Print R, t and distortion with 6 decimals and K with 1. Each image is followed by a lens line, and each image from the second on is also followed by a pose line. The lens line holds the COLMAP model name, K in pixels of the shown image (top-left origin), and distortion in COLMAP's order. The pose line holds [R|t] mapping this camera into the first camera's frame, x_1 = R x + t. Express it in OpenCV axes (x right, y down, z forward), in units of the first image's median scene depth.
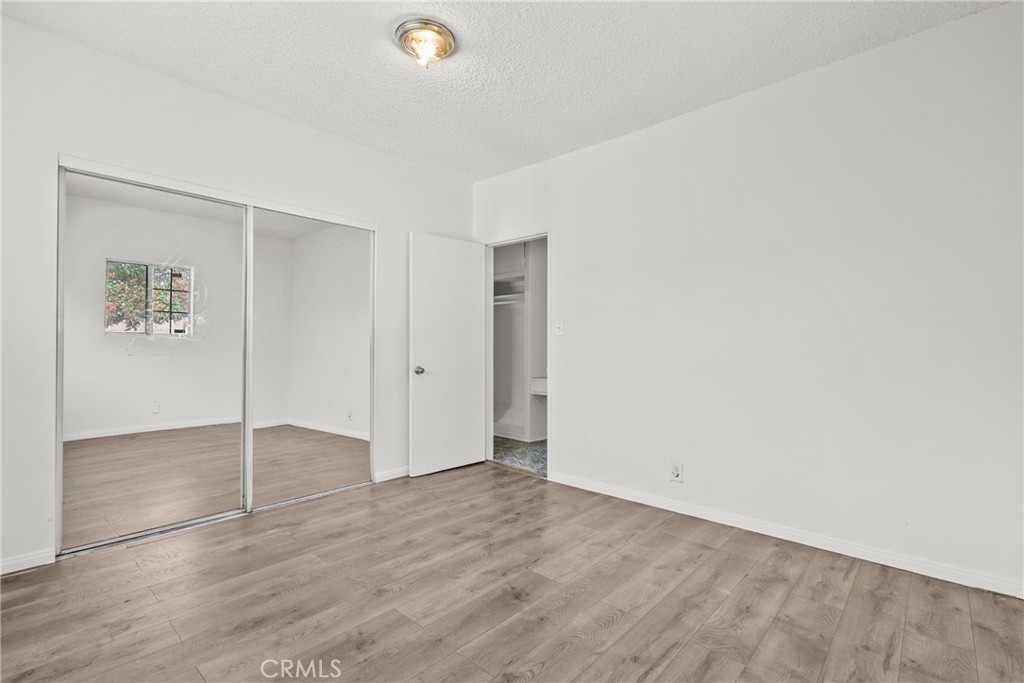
lens RADIAL K [[465.1, 0, 508.9], [0, 465.1, 344.2], [0, 0, 1]] dist [-0.009211, 0.005080]
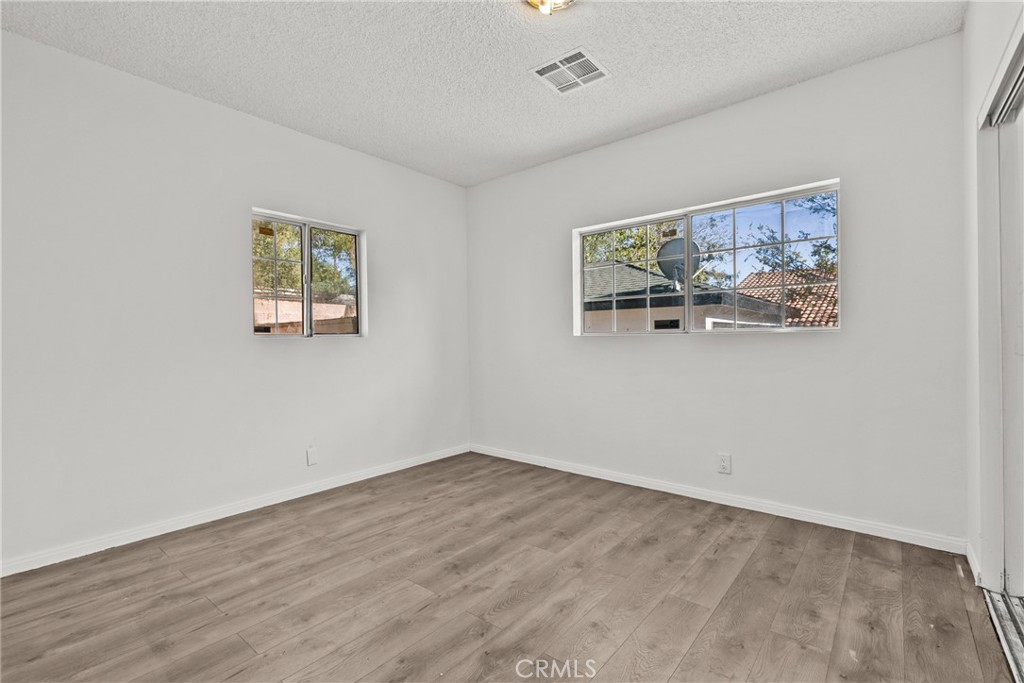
lens RADIAL K [[465.1, 0, 508.9], [0, 465.1, 344.2], [0, 0, 1]] dist [-0.009211, 0.005080]
pose [[-0.999016, 0.007333, -0.043736, -0.064777], [0.007276, 0.999972, 0.001462, 0.004111], [0.043745, 0.001142, -0.999042, 2.075425]]
